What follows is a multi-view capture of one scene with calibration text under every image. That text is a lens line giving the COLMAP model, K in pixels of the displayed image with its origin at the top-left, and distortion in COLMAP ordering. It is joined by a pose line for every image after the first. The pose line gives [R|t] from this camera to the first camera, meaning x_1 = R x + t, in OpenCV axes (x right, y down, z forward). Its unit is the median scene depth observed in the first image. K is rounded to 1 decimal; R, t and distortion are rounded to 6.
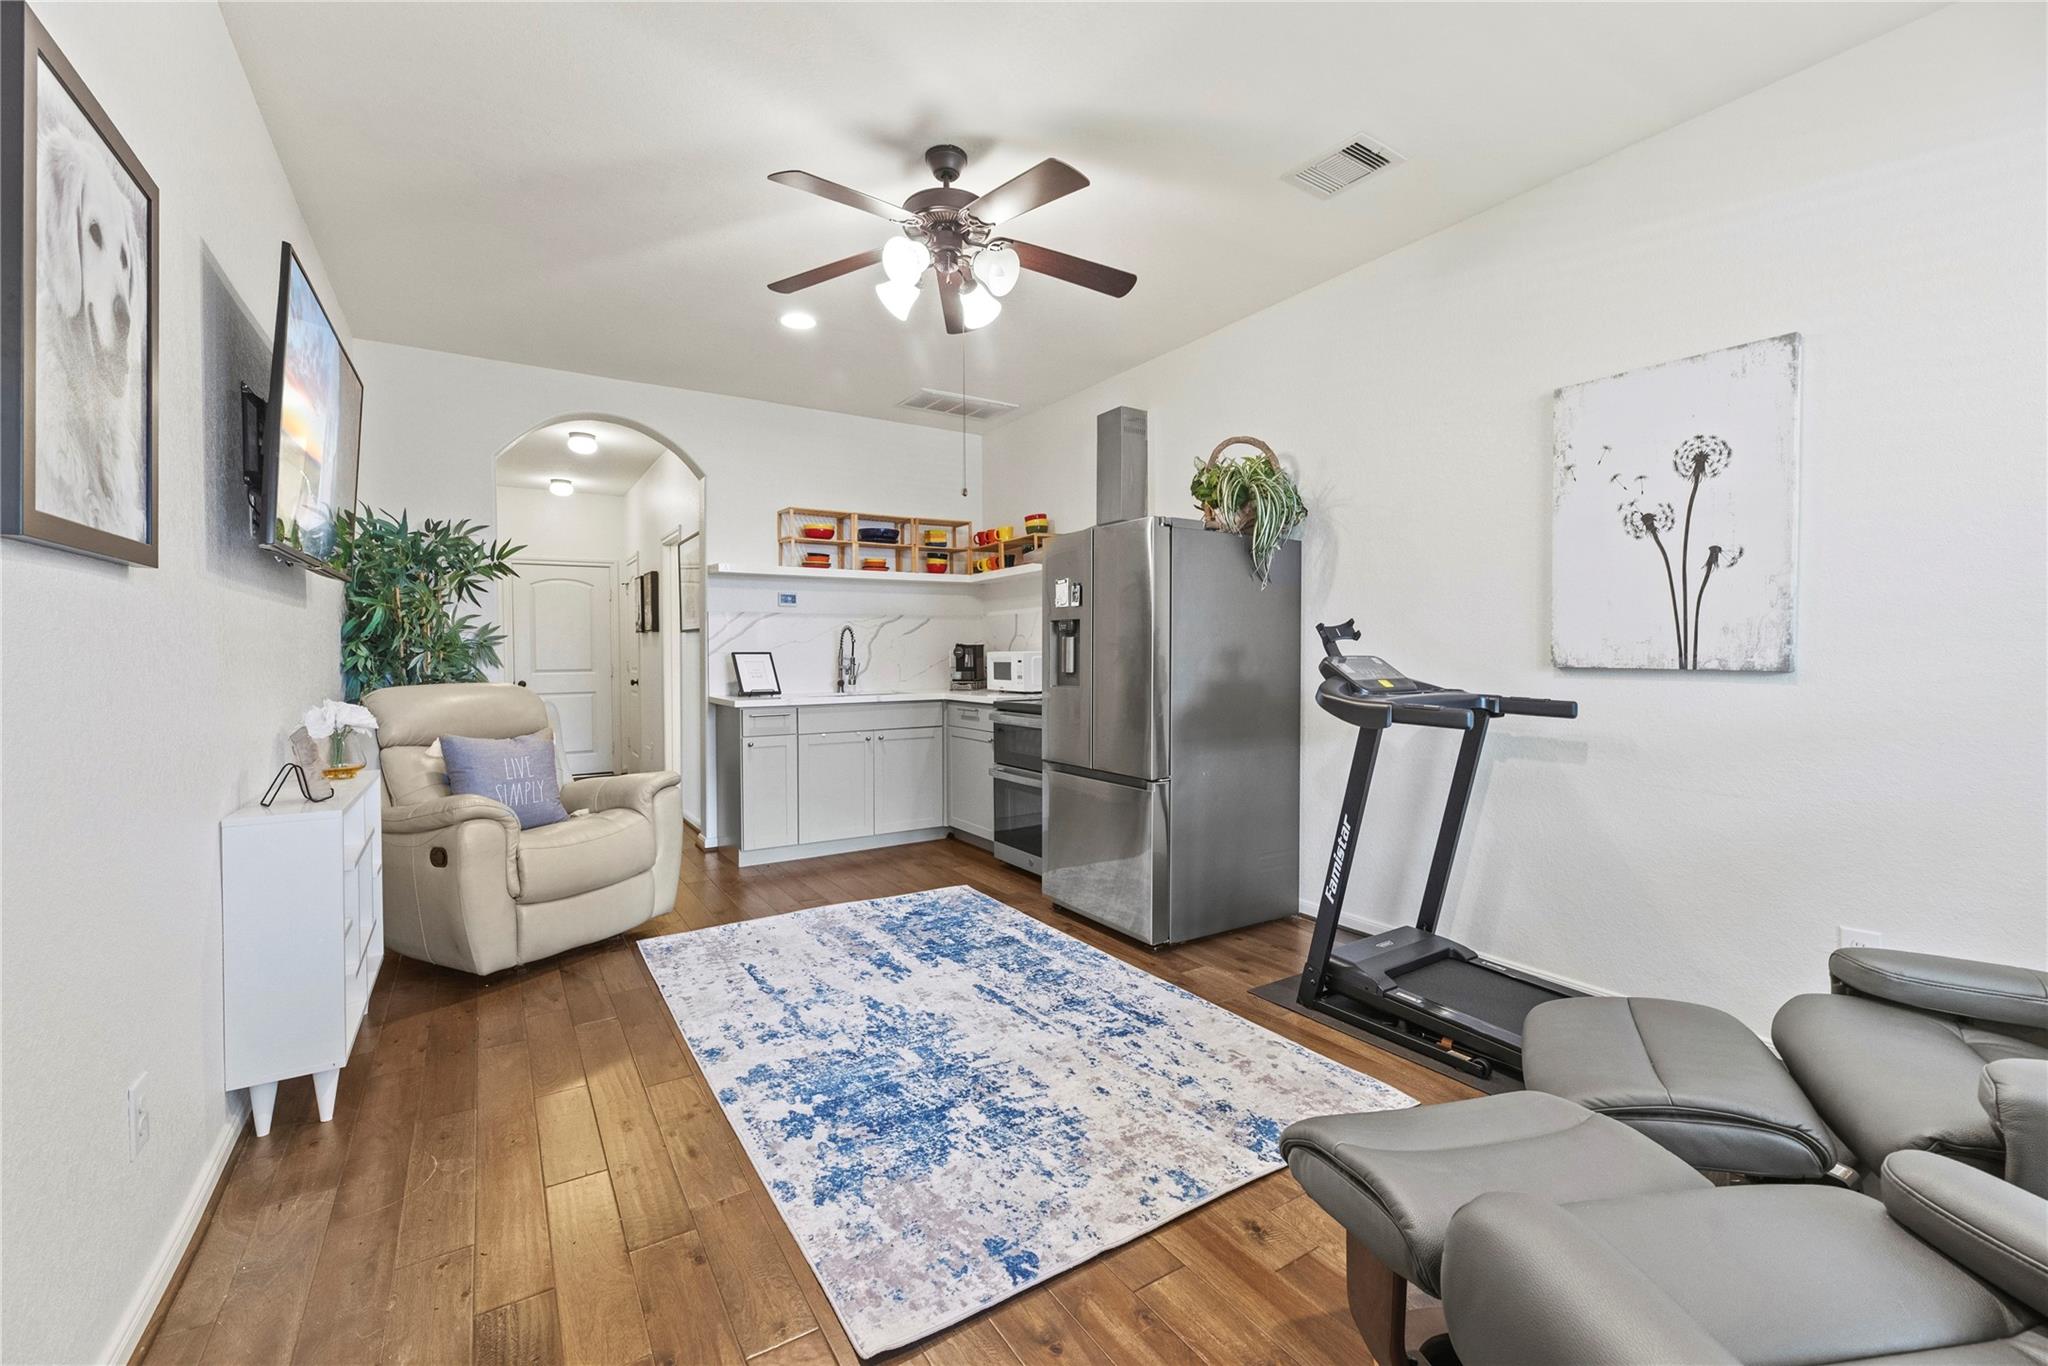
lens RADIAL K [[849.2, 0, 1025.1], [0, 849.2, 670.1], [0, 0, 1]] dist [0.001026, -0.000254]
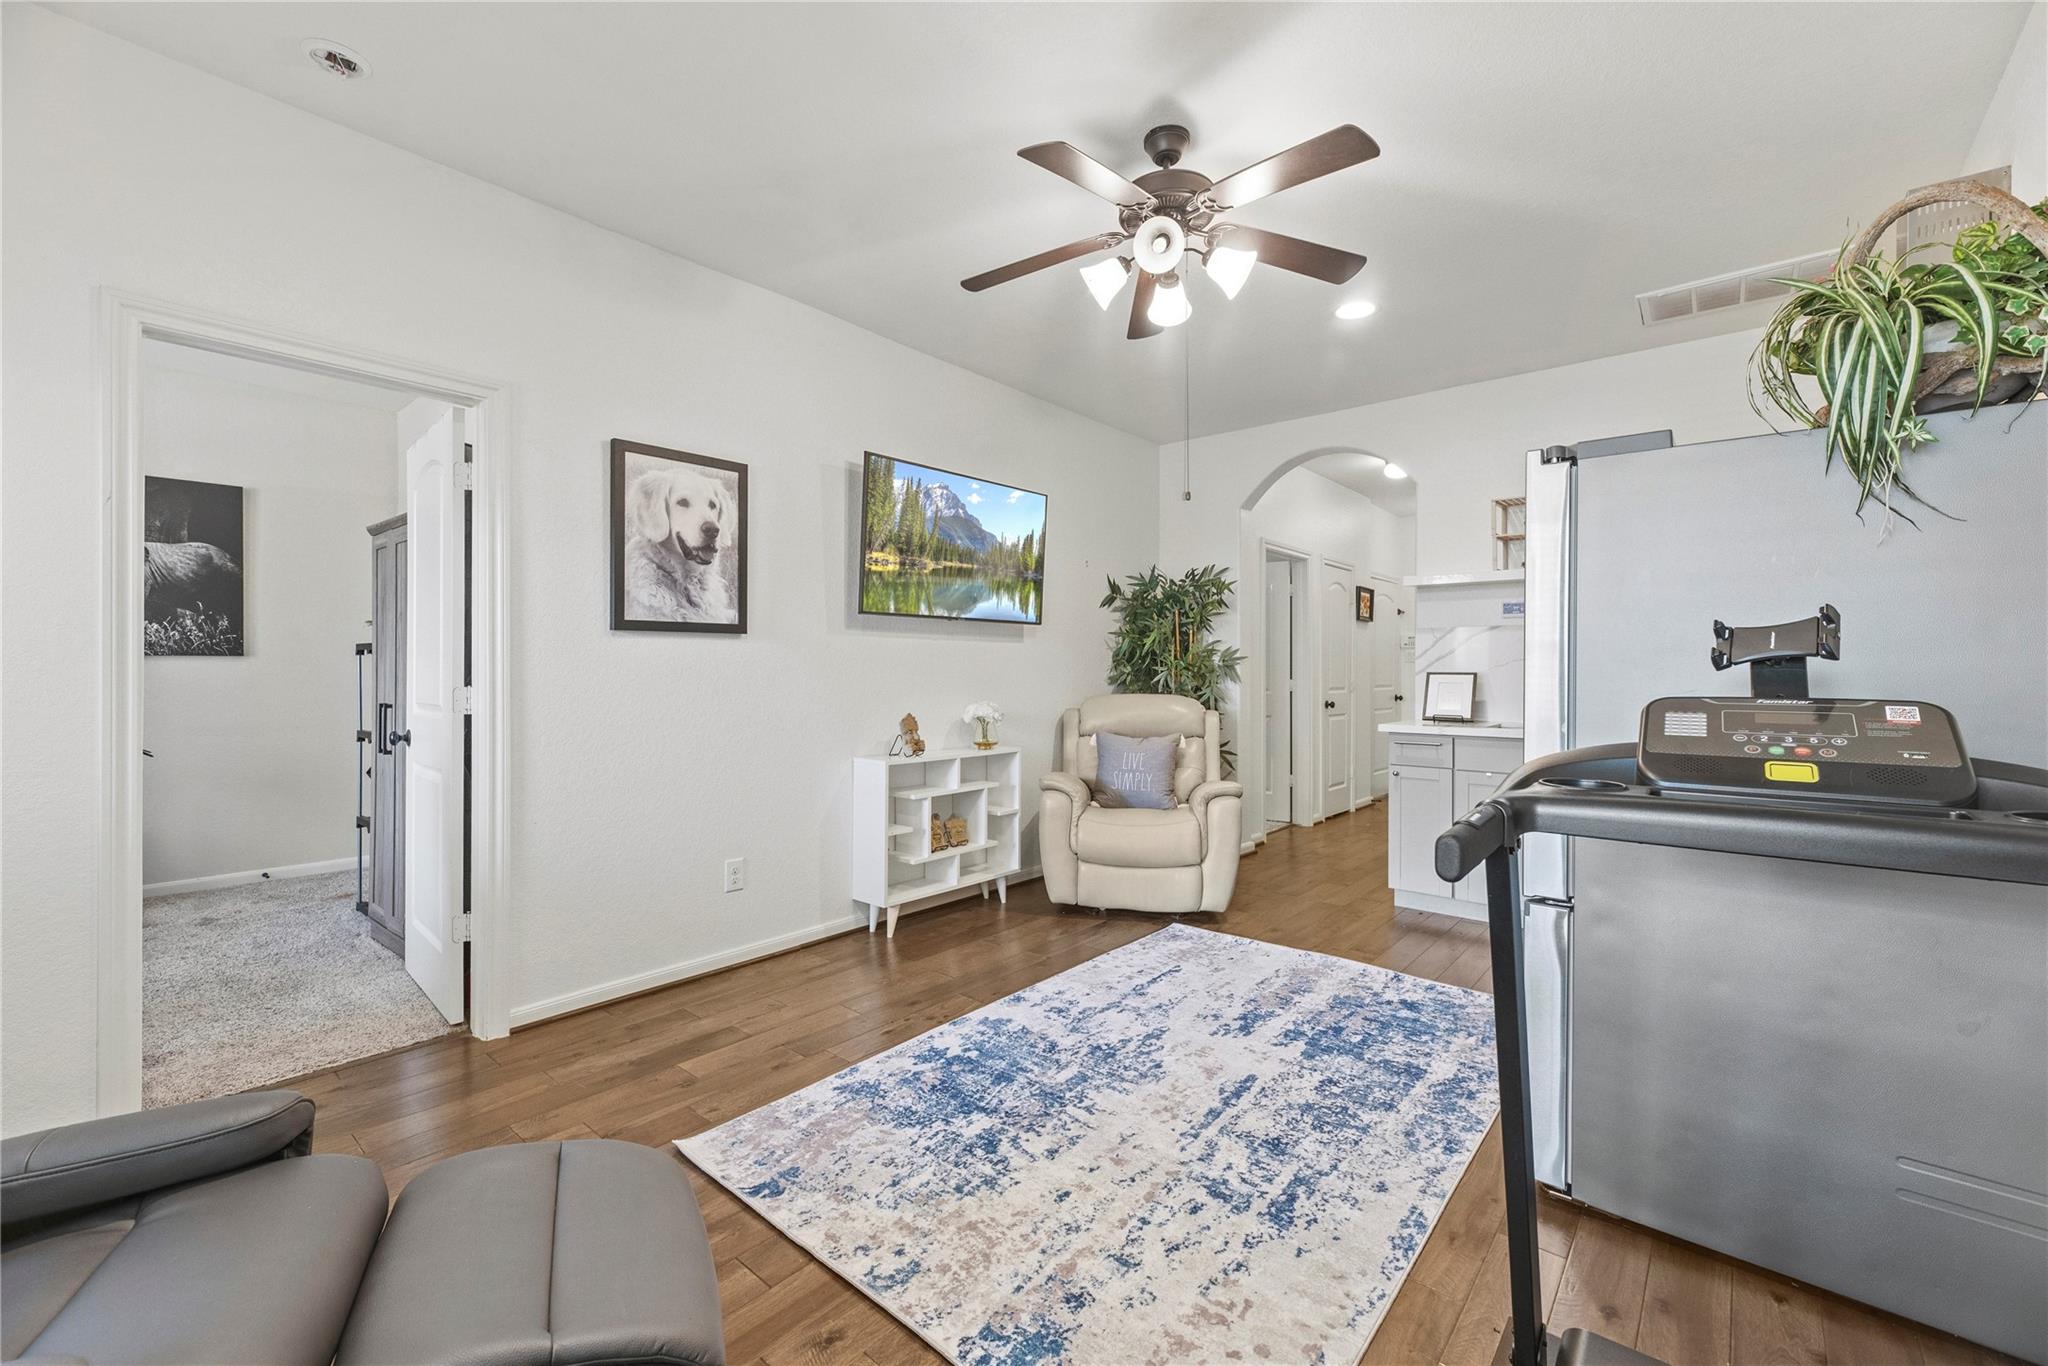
lens RADIAL K [[849.2, 0, 1019.0], [0, 849.2, 669.0], [0, 0, 1]] dist [0.001026, -0.000254]
pose [[0.284097, 0.005245, -0.958781, 0.576172], [-0.023973, 0.999711, -0.001634, -0.017811], [0.958496, 0.023449, 0.284141, 0.457605]]
